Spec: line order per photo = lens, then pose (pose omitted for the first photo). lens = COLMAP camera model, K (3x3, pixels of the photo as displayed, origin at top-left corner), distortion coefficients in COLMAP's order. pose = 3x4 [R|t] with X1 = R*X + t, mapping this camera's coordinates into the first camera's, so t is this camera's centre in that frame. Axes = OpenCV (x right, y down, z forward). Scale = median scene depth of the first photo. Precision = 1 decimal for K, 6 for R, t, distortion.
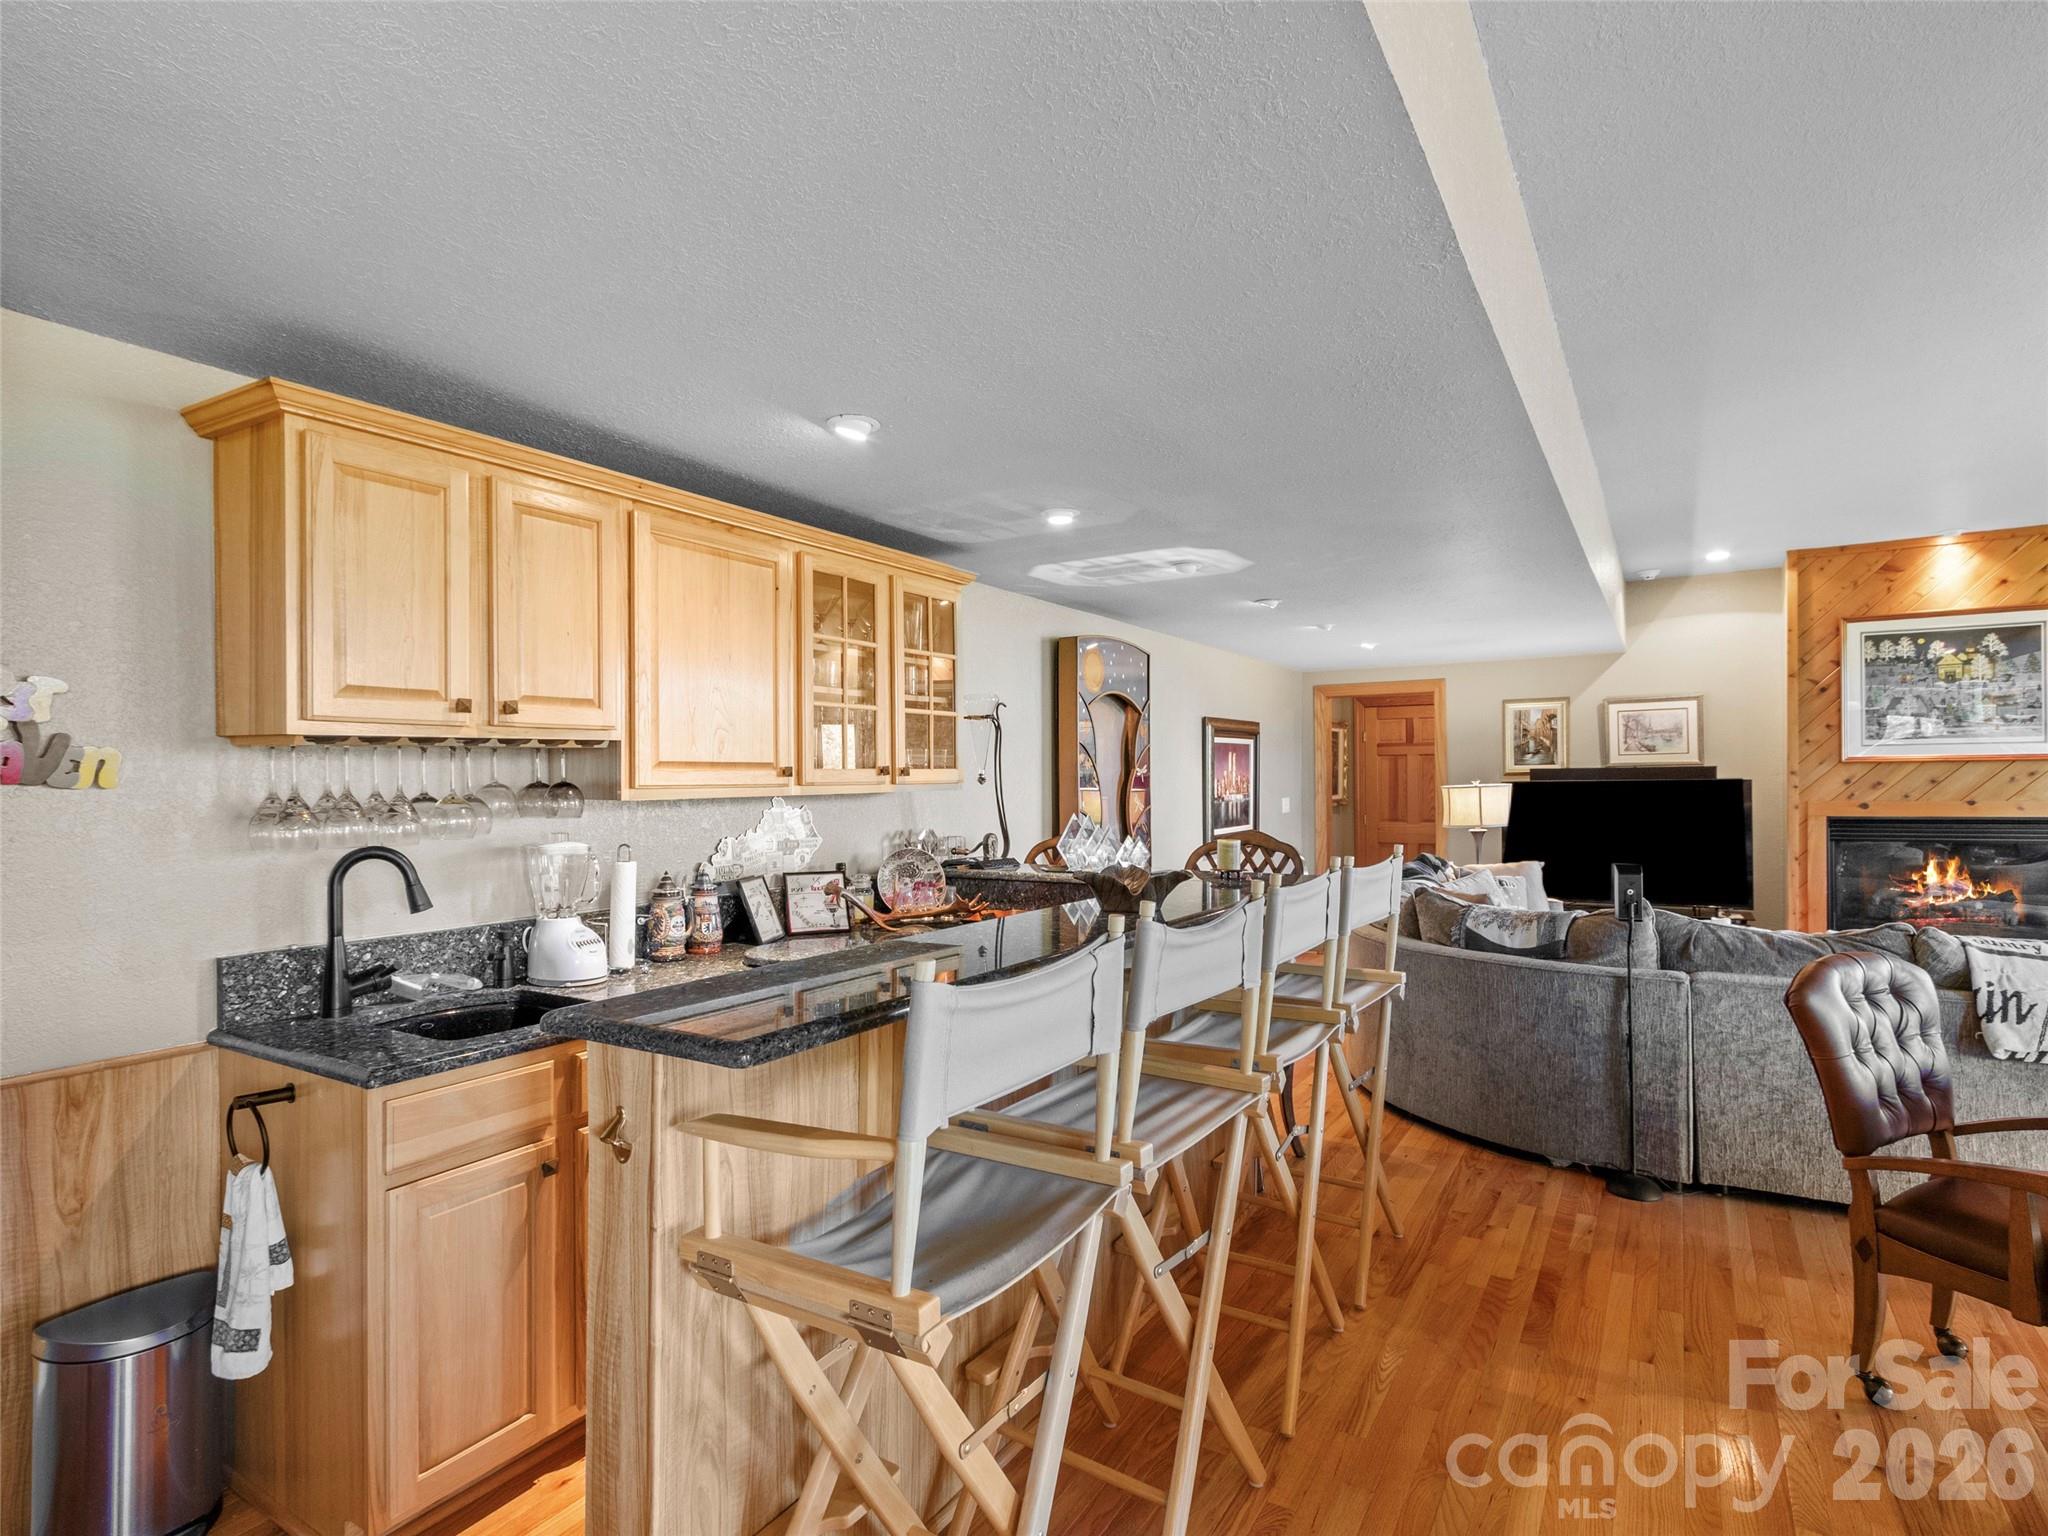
lens RADIAL K [[1061.7, 0, 1025.0], [0, 1061.7, 774.9], [0, 0, 1]] dist [0.014083, -0.000652]
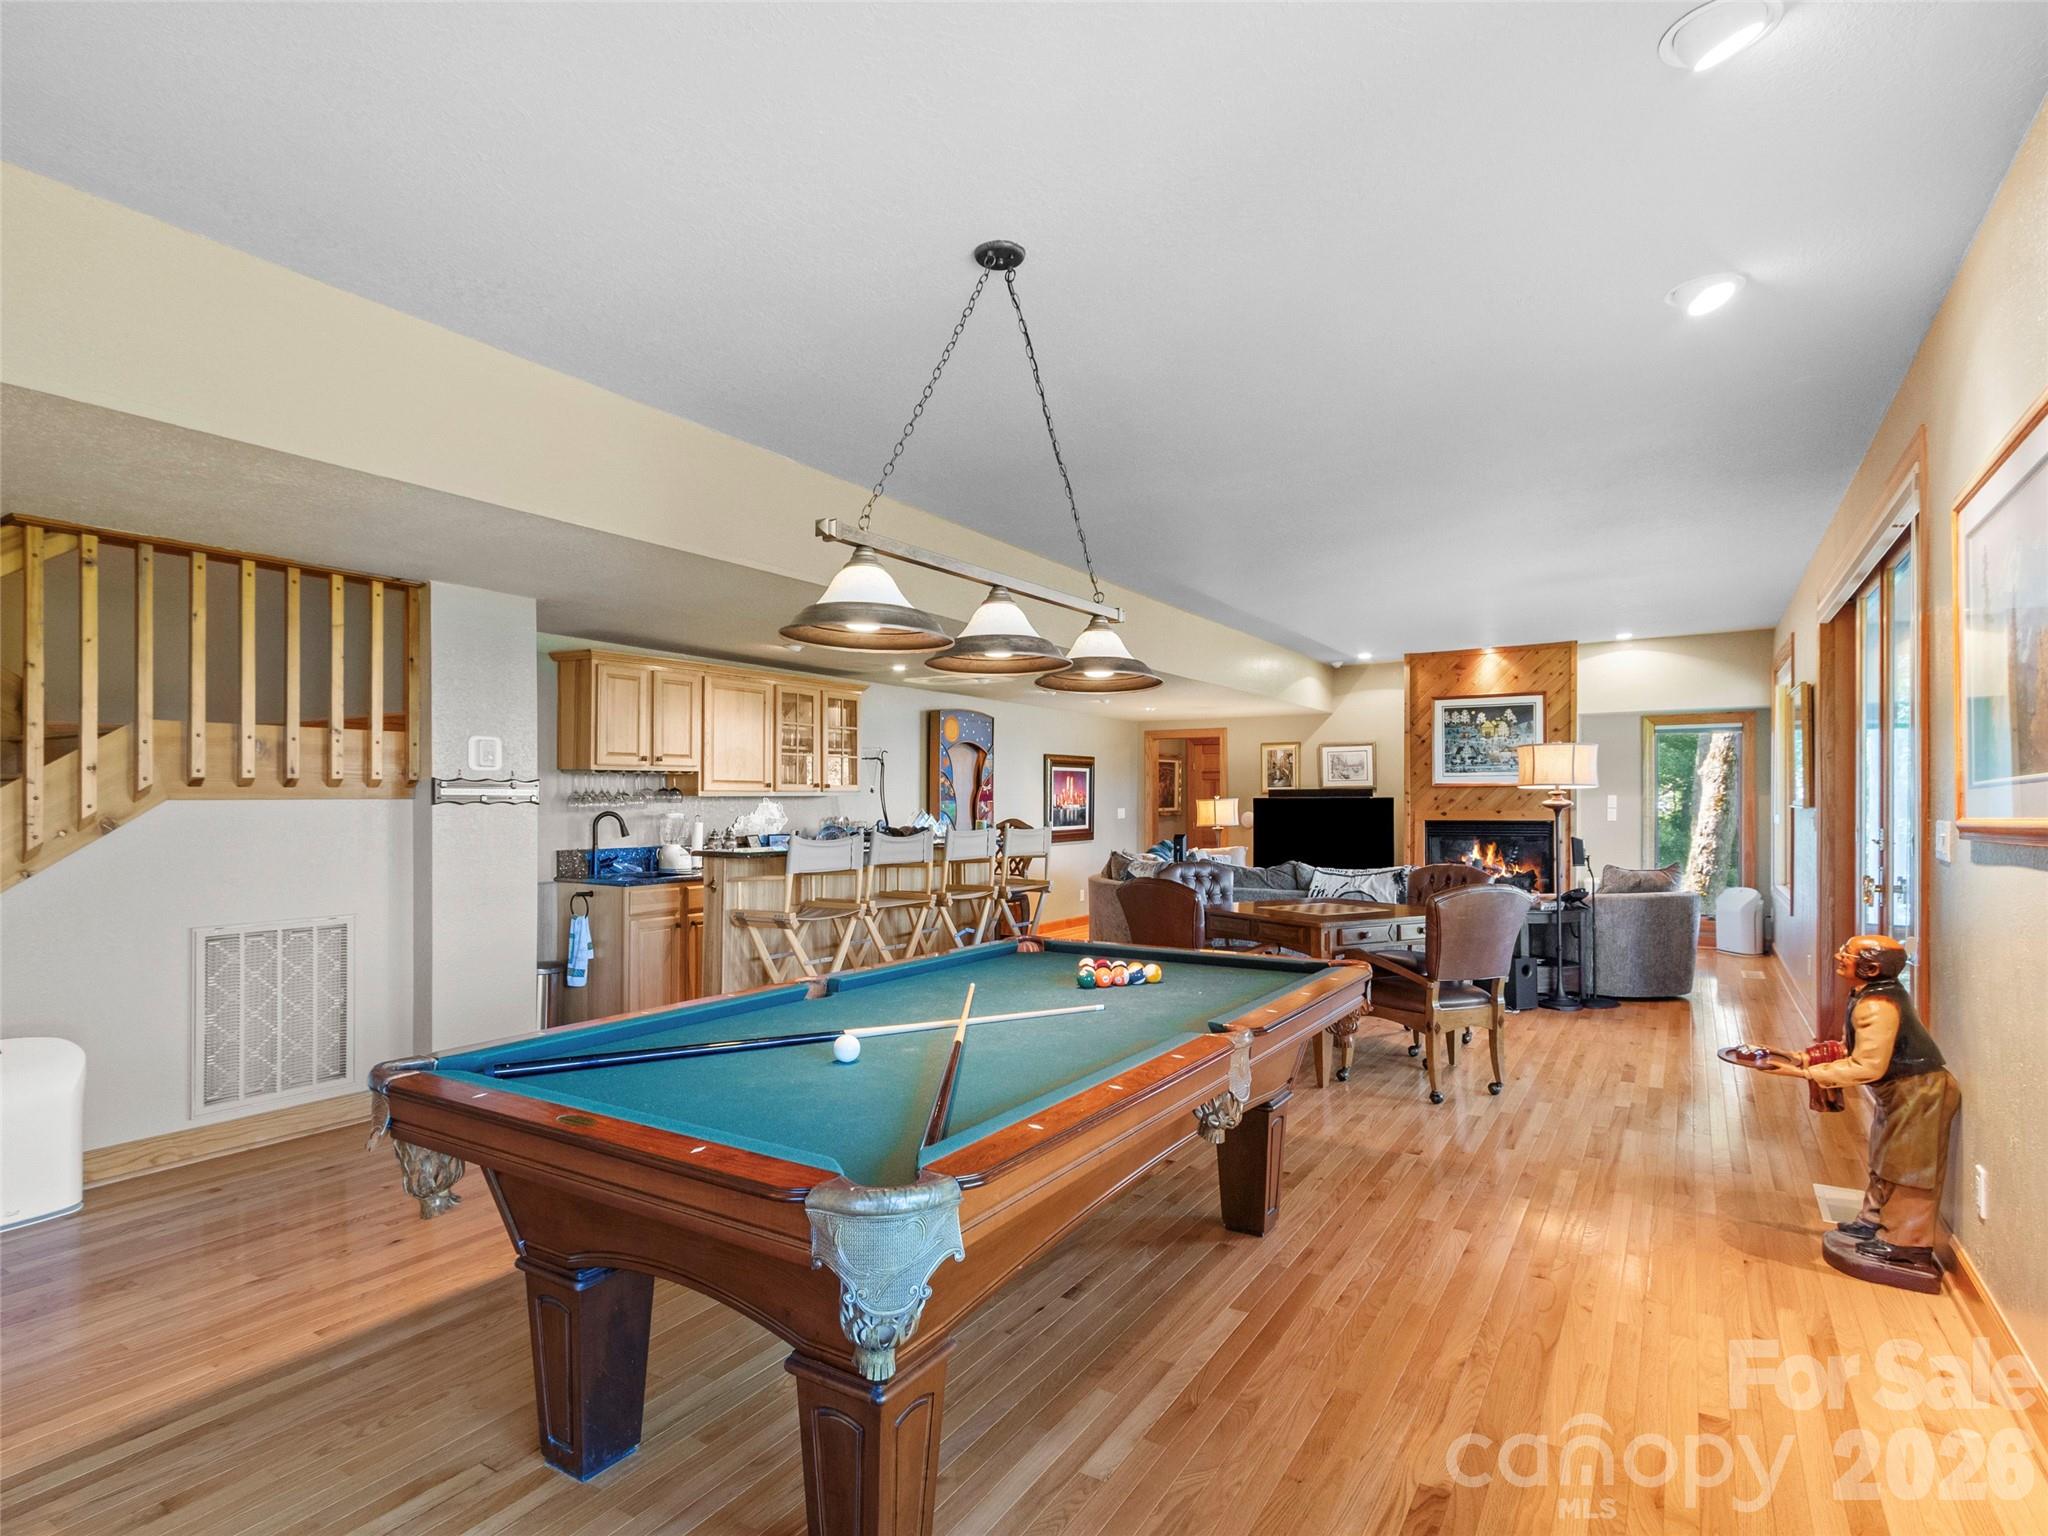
lens RADIAL K [[1061.7, 0, 1020.3], [0, 1061.7, 780.7], [0, 0, 1]] dist [0.014083, -0.000652]
pose [[0.999927, 0.008431, -0.008602, 0.236084], [-0.008552, 0.999863, -0.014148, 0.010509], [0.008482, 0.014221, 0.999863, -0.893922]]
